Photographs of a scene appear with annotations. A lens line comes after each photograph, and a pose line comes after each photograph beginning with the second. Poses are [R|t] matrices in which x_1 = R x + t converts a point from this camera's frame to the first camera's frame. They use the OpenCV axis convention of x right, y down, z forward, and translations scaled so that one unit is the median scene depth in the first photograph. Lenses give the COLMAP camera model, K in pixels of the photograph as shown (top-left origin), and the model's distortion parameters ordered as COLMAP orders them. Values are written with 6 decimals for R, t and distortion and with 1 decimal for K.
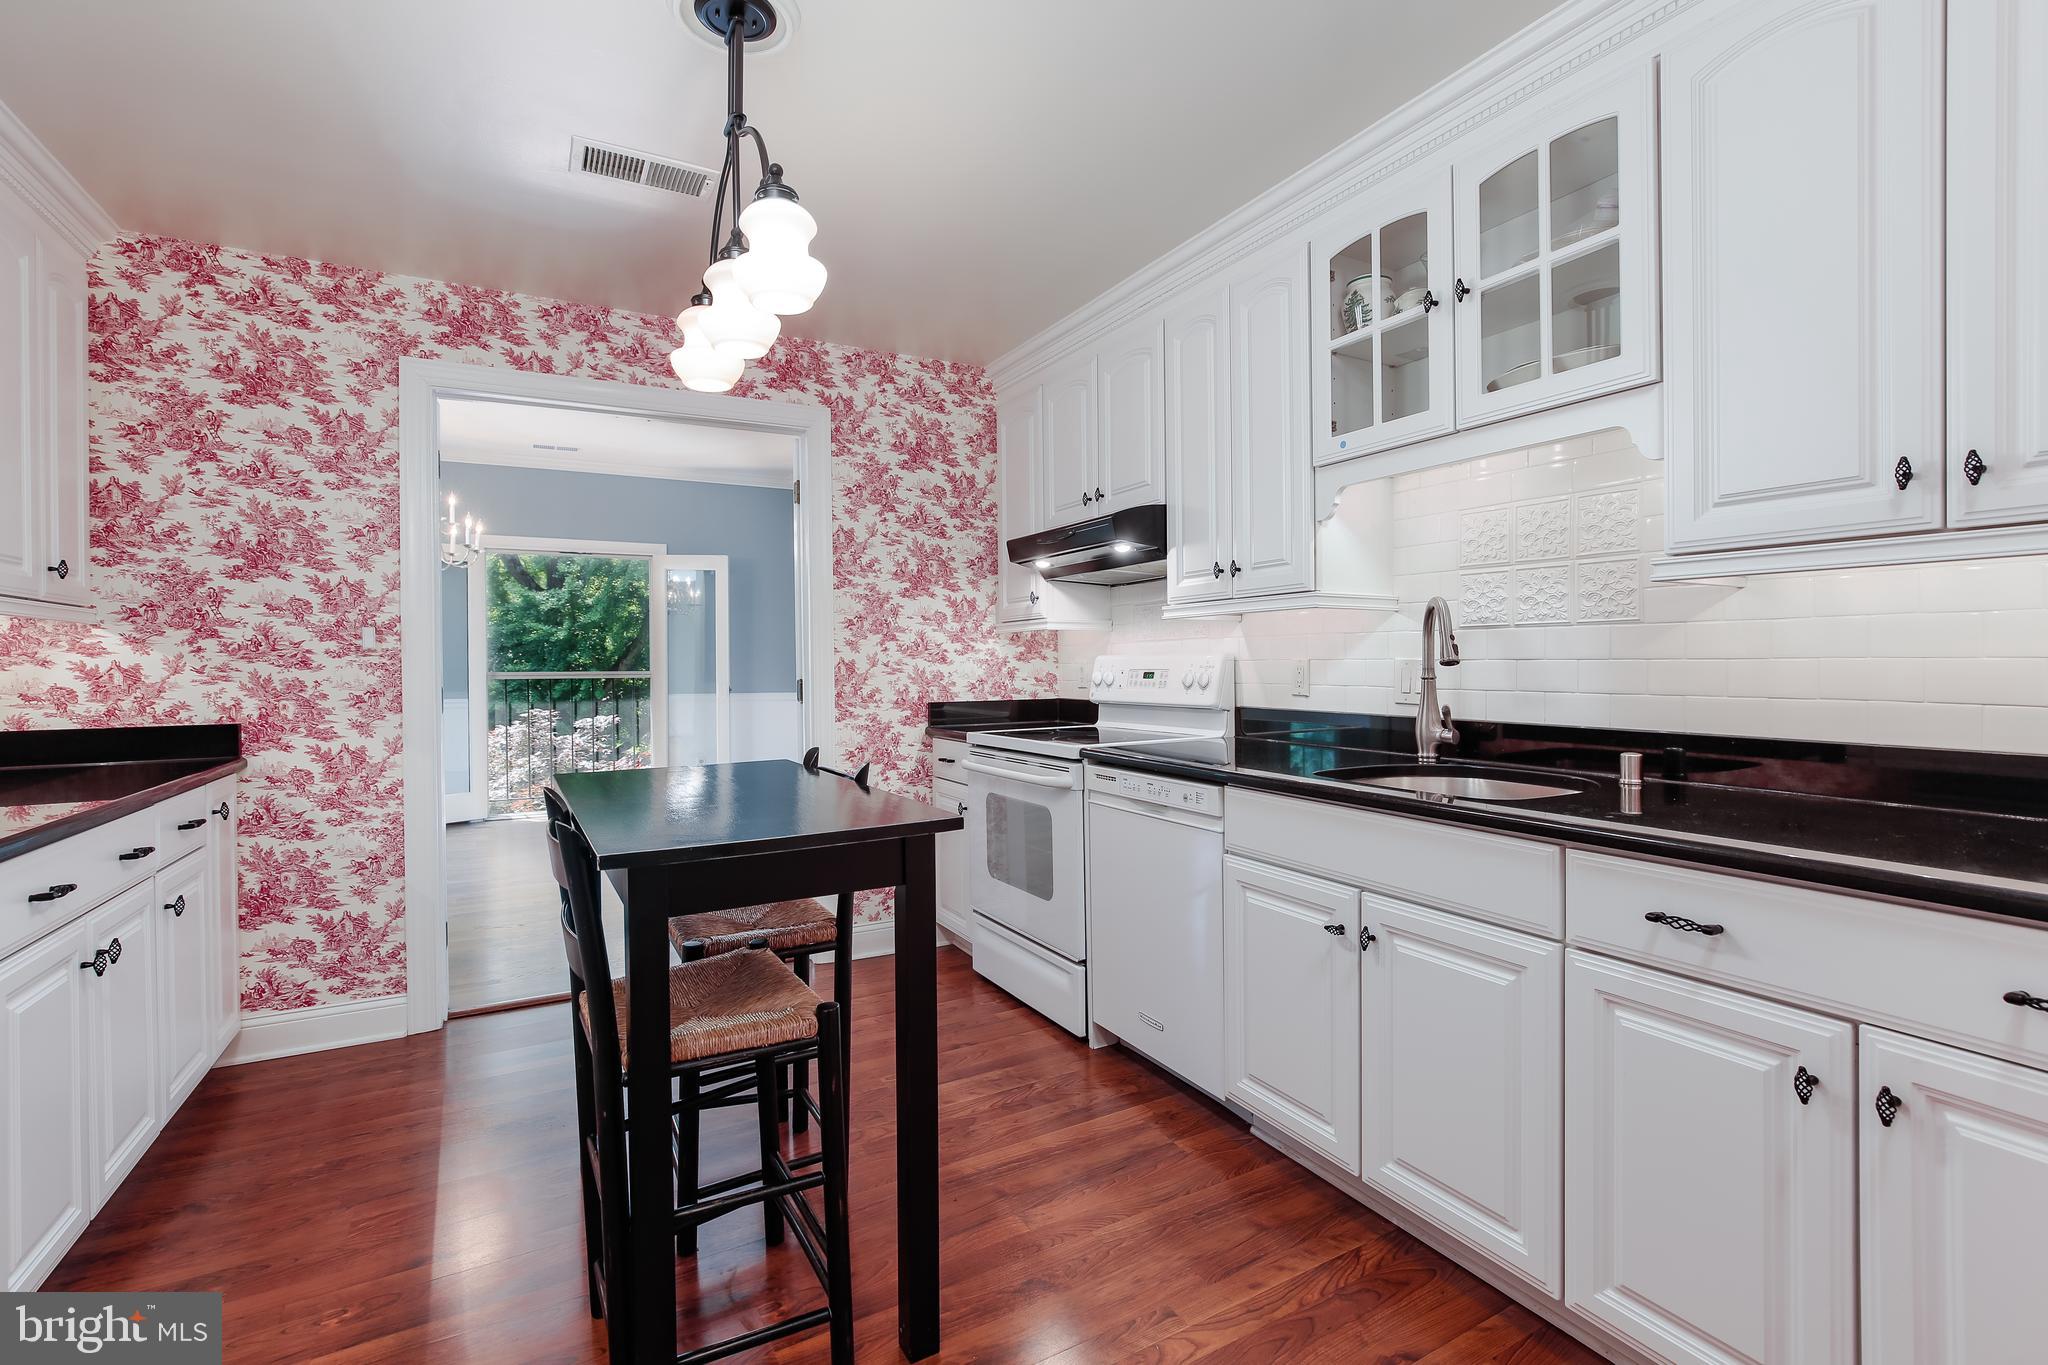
lens RADIAL K [[929.8, 0, 1032.3], [0, 929.8, 660.9], [0, 0, 1]] dist [-0.010624, 0.005806]
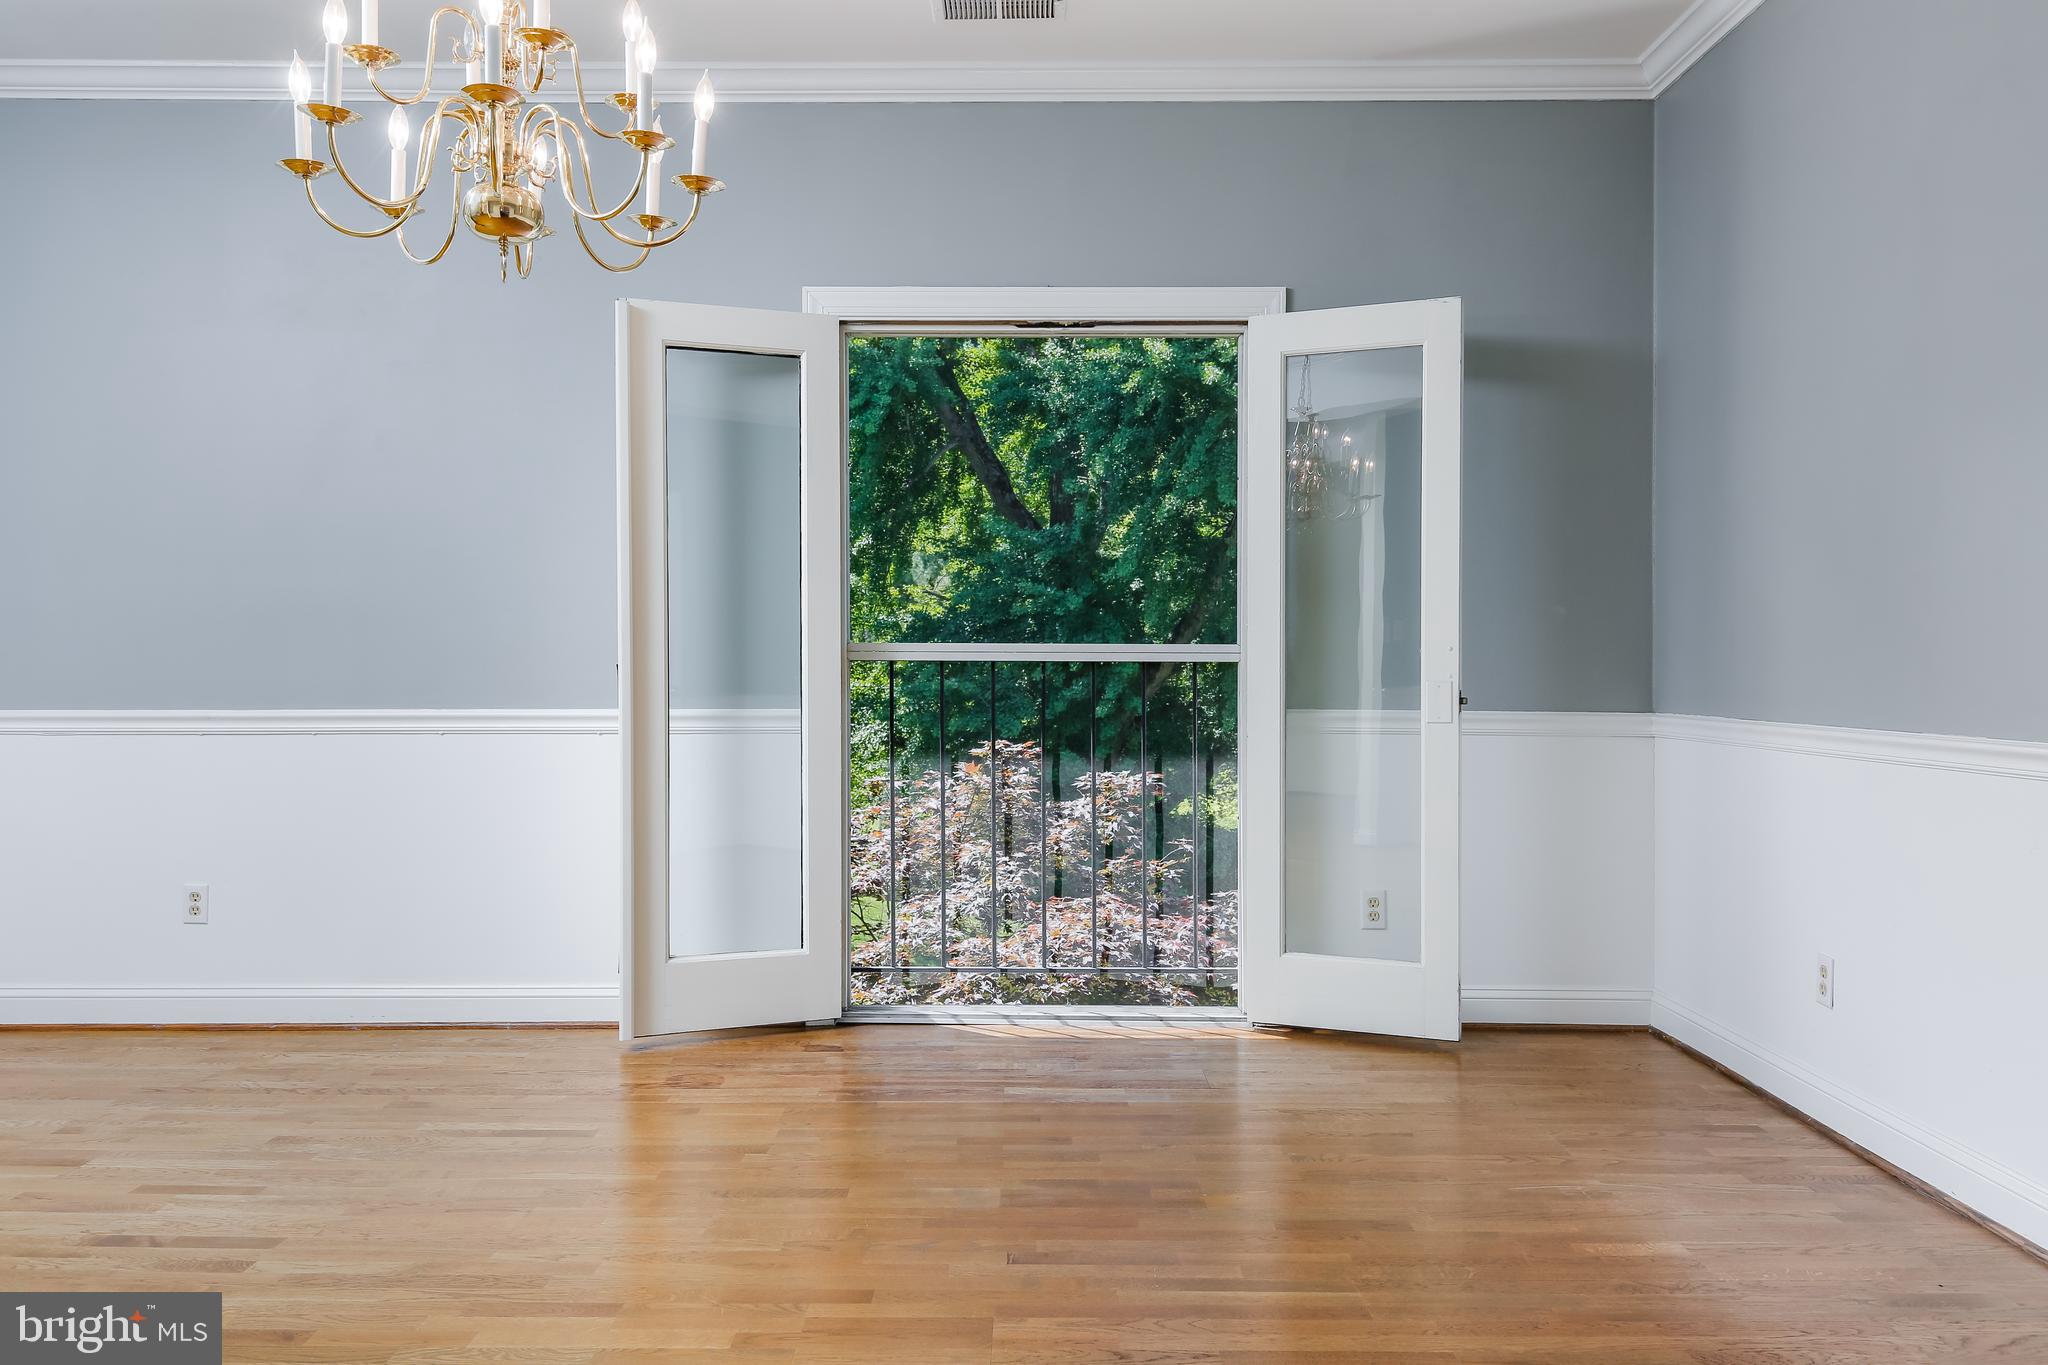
lens RADIAL K [[1570.8, 0, 1020.4], [0, 1570.8, 703.6], [0, 0, 1]] dist [0.001190, -0.005399]
pose [[0.873398, 0.017111, -0.486707, -0.202583], [-0.001827, 0.999491, 0.031860, 0.015234], [0.487004, -0.026937, 0.872984, 0.458981]]
